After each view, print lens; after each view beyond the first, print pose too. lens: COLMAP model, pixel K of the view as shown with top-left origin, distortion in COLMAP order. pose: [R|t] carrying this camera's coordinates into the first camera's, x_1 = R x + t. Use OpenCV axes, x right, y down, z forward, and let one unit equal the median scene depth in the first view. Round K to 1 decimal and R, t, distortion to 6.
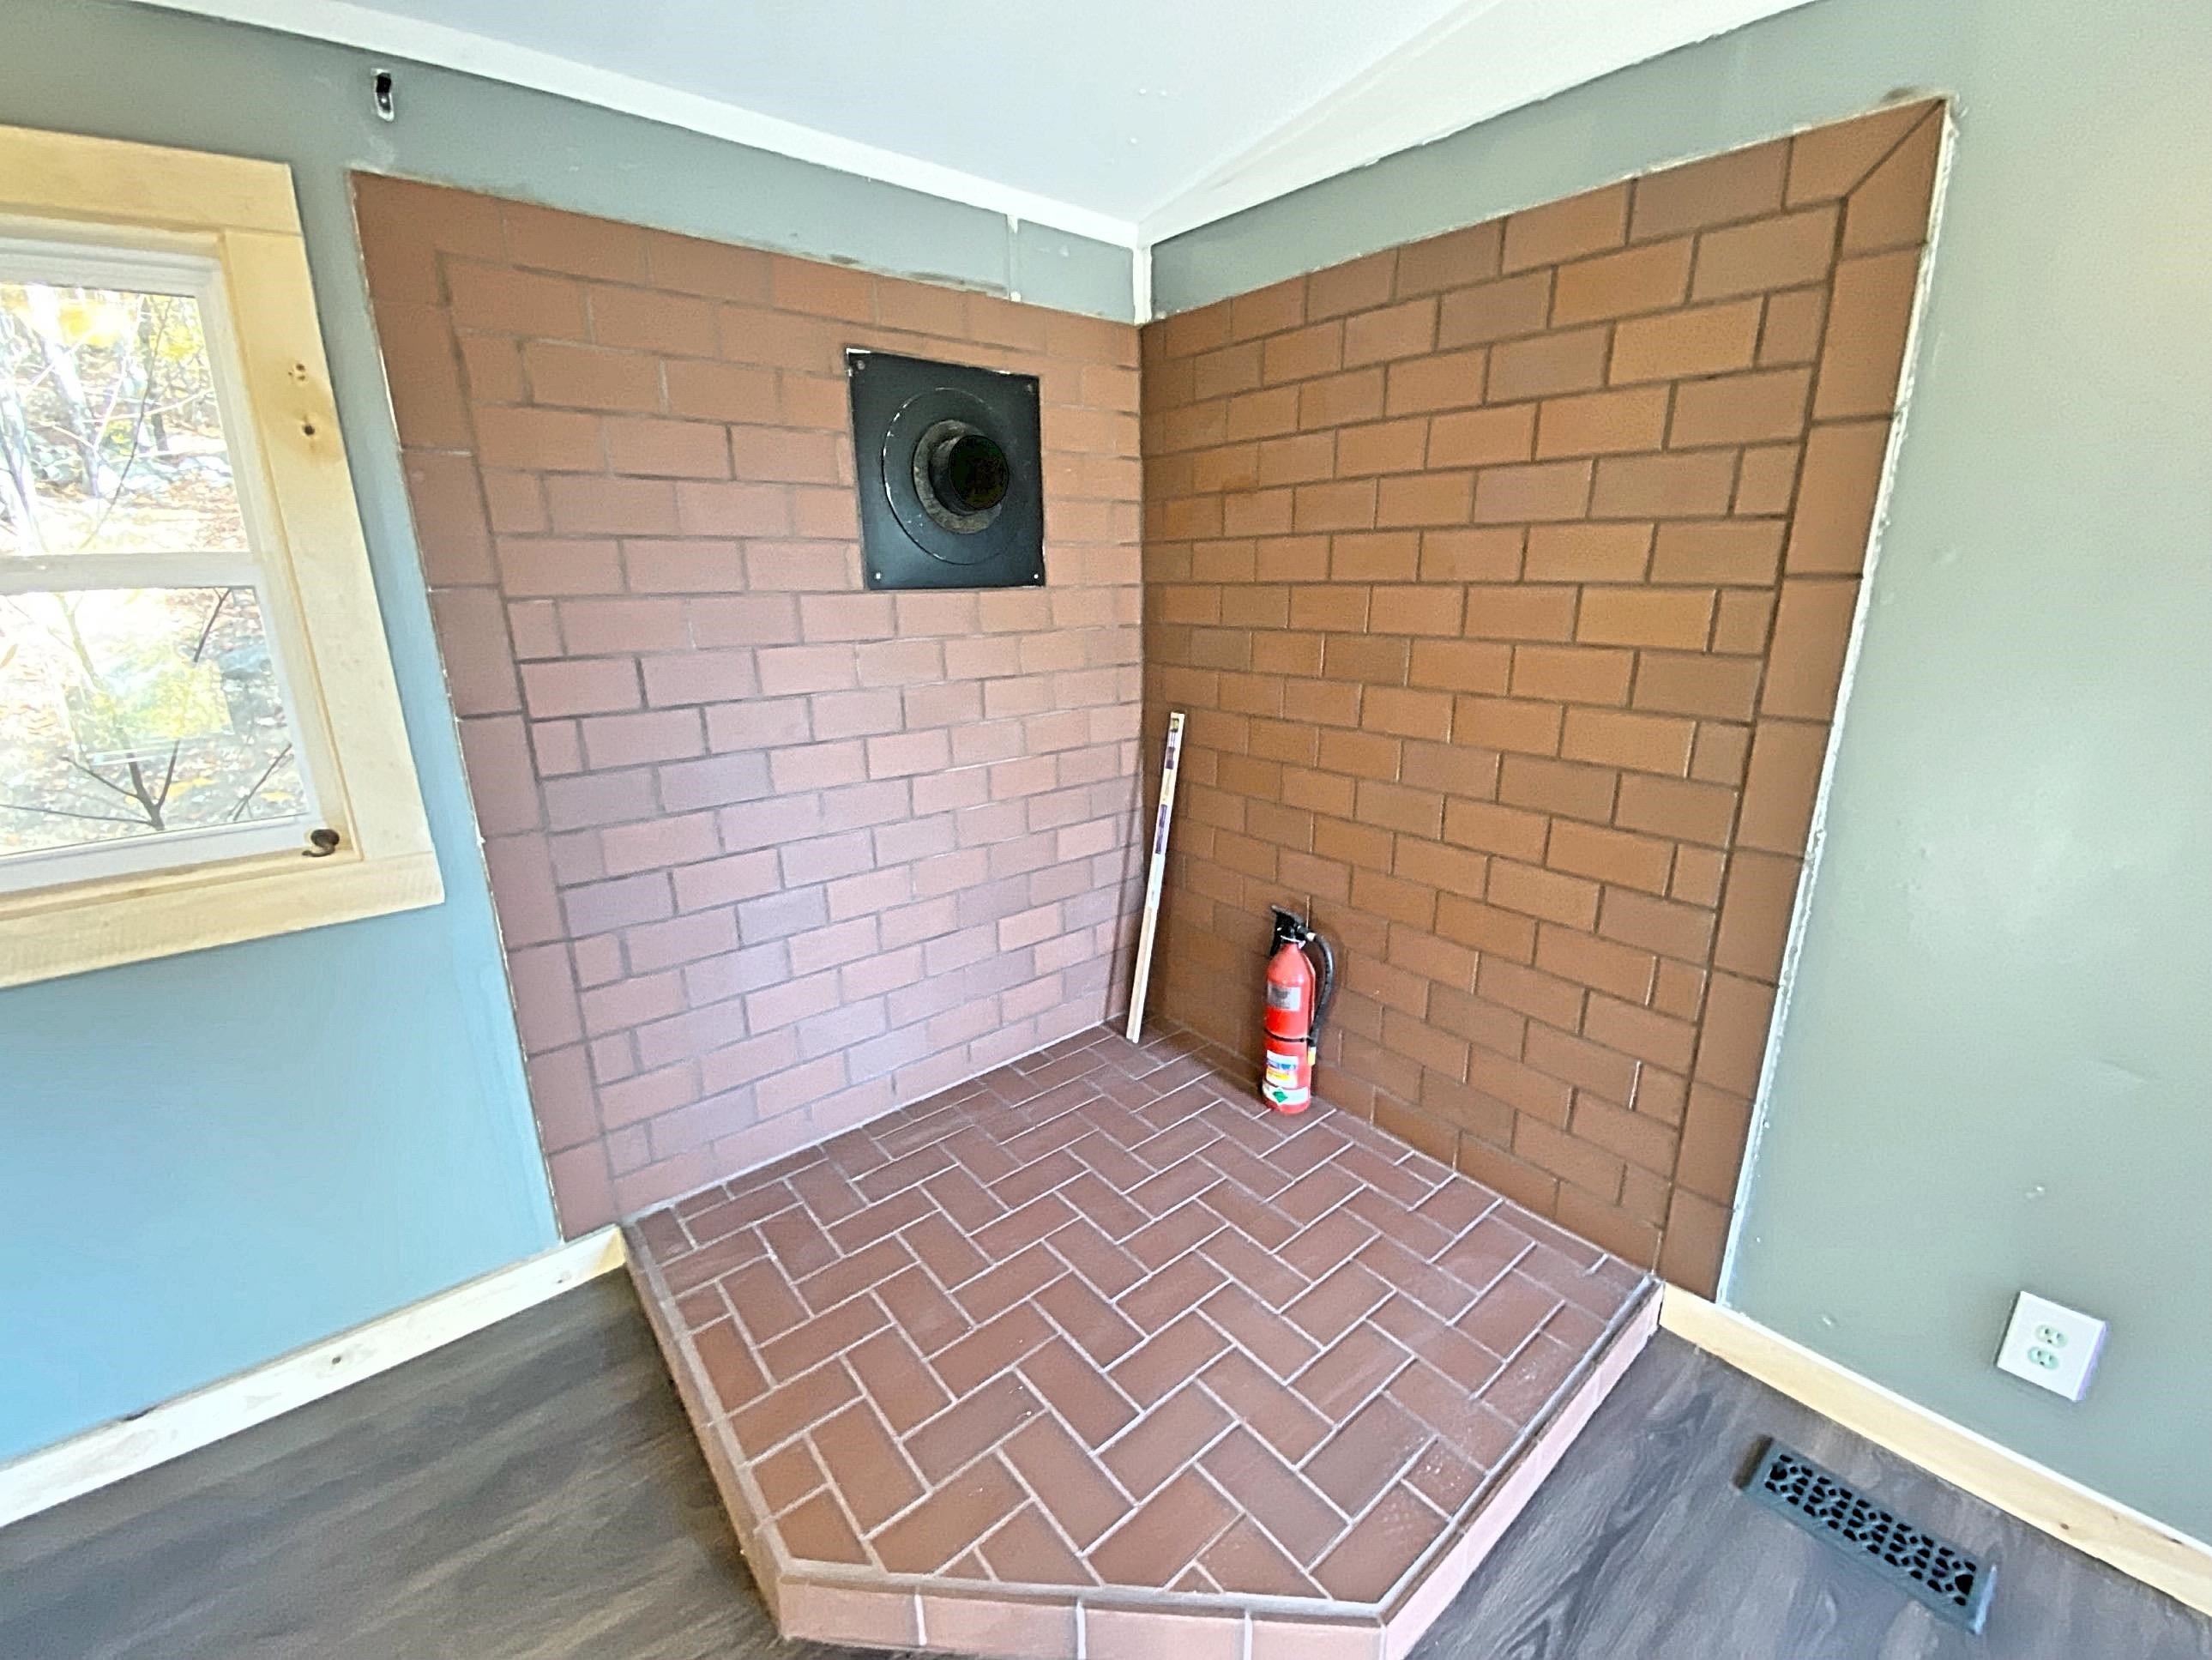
lens RADIAL K [[894.5, 0, 1104.4], [0, 894.5, 821.7], [0, 0, 1]] dist [0.022624, -0.020660]
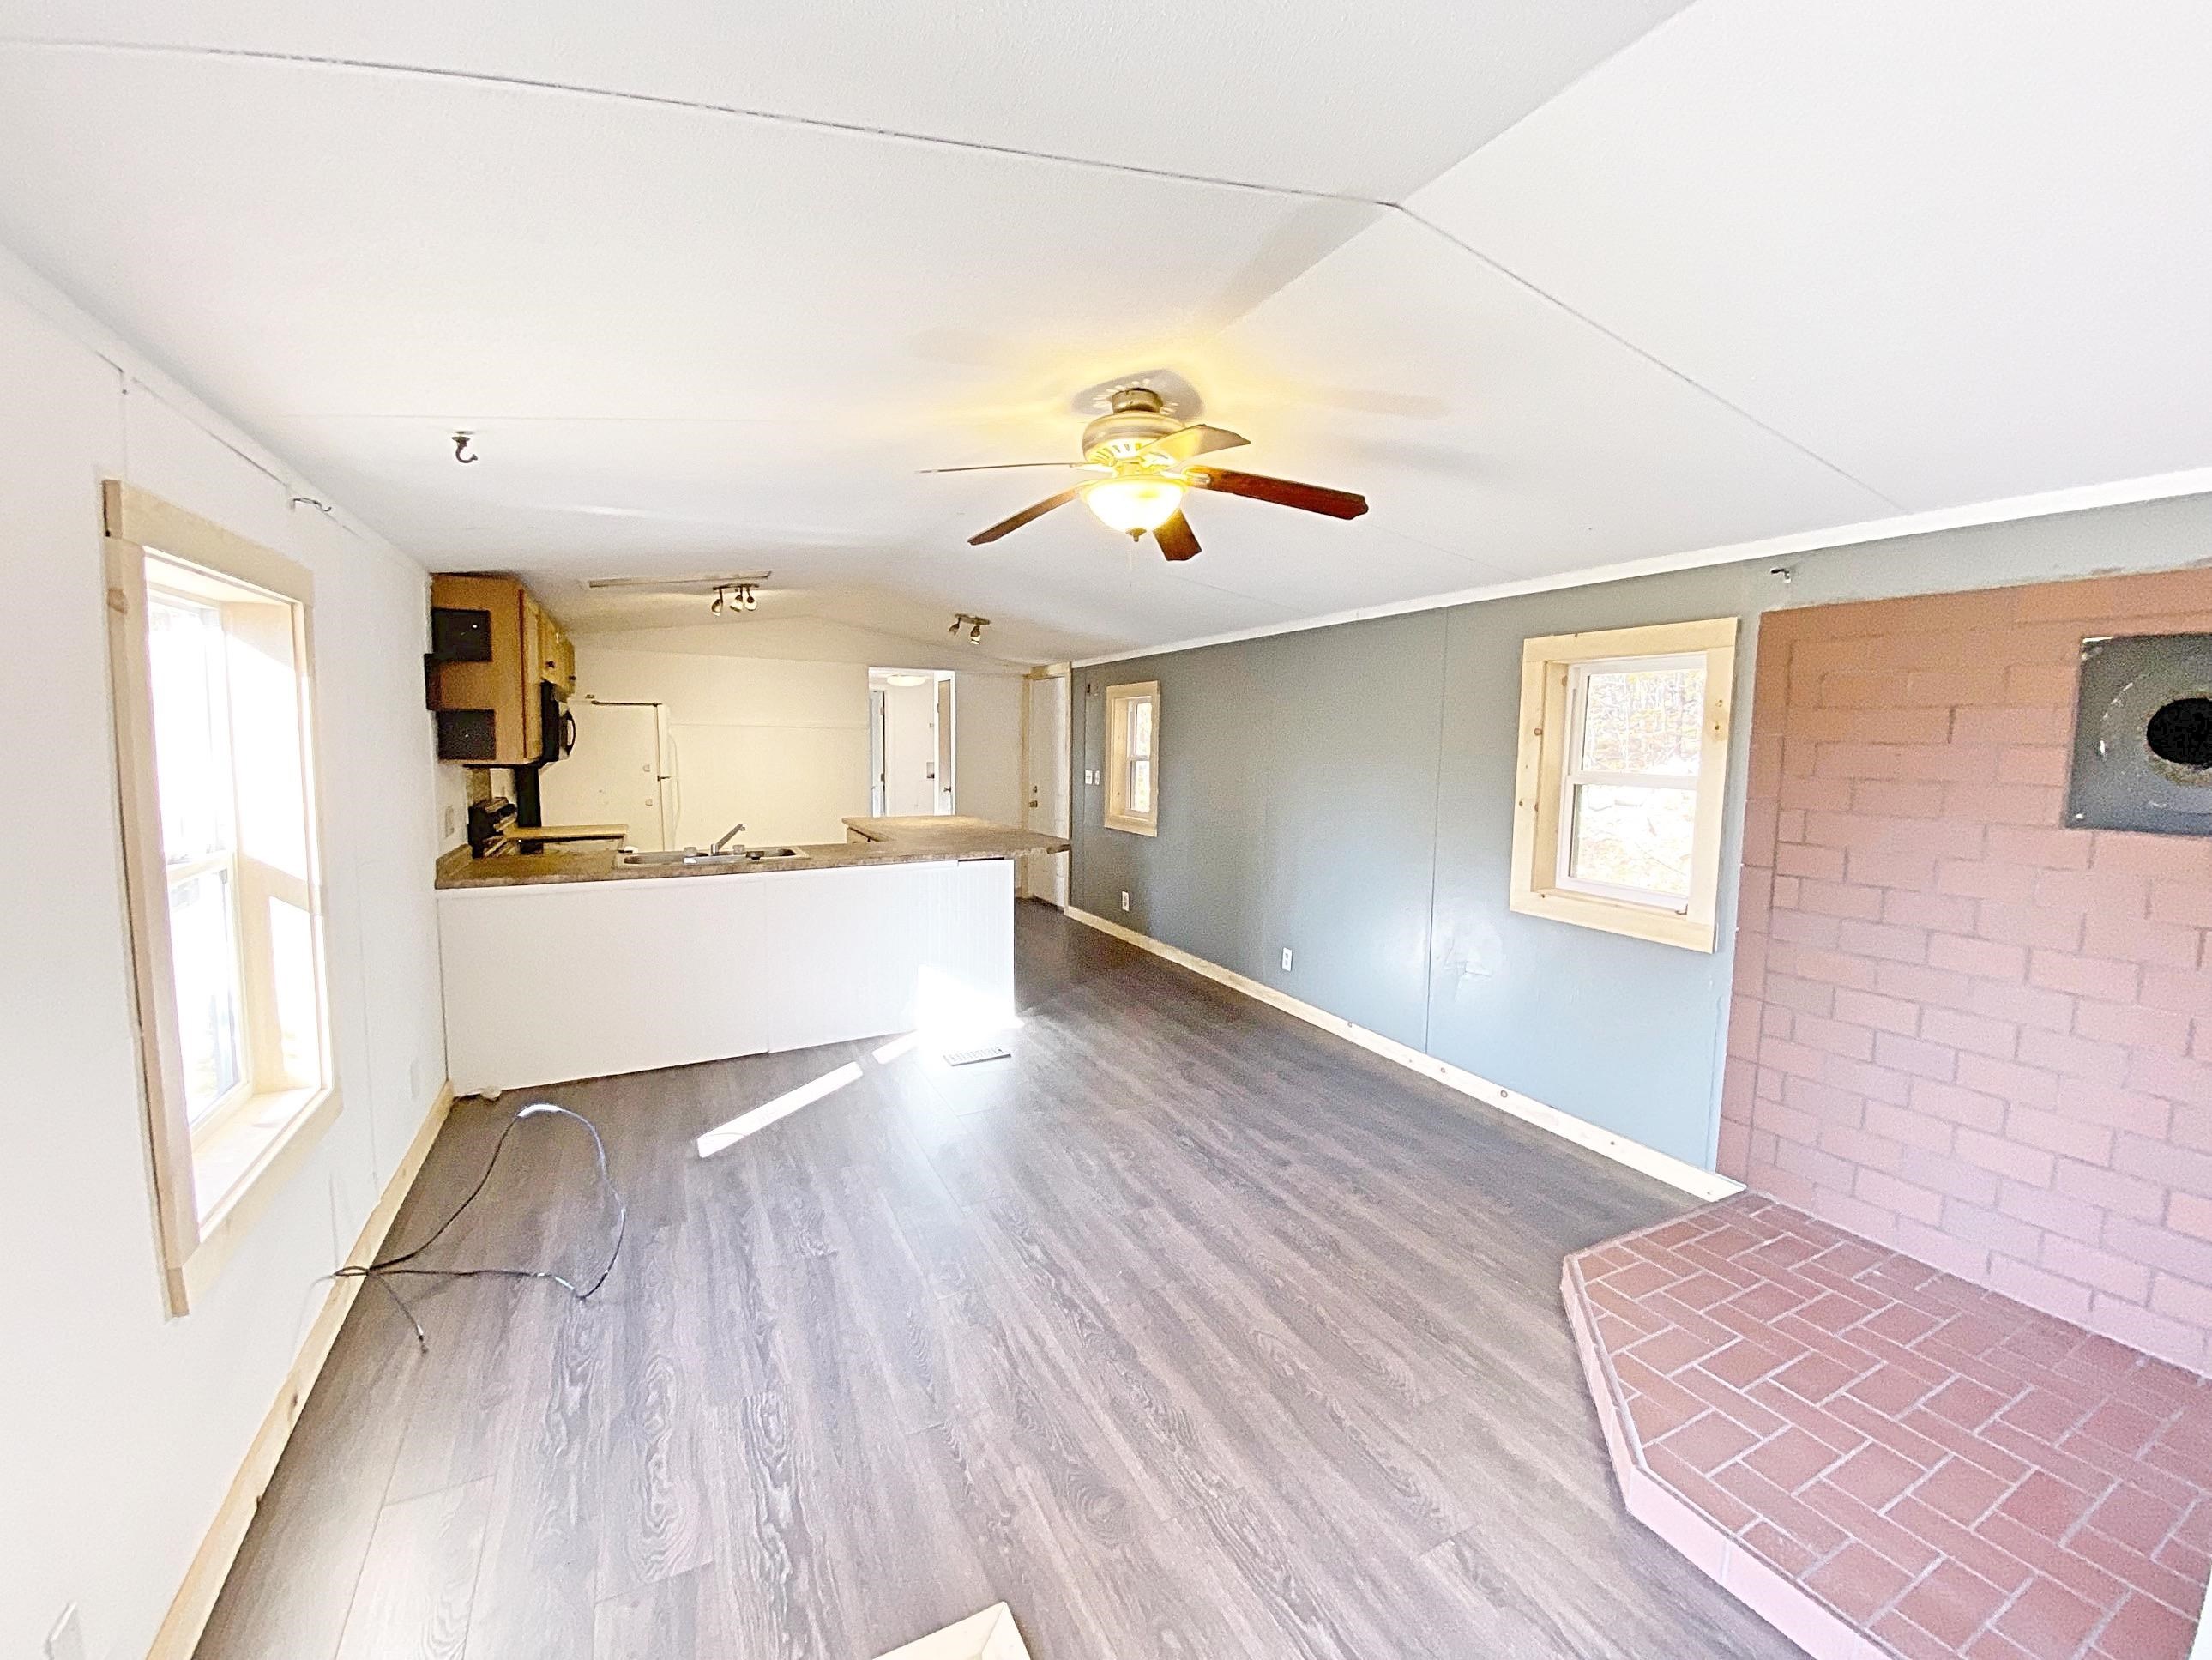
lens RADIAL K [[894.5, 0, 1104.4], [0, 894.5, 821.7], [0, 0, 1]] dist [0.022624, -0.020660]
pose [[-0.232501, 0.099065, -0.967538, 1.192919], [-0.268124, 0.949722, 0.161671, -0.121131], [0.934908, 0.297009, -0.194250, 0.052277]]
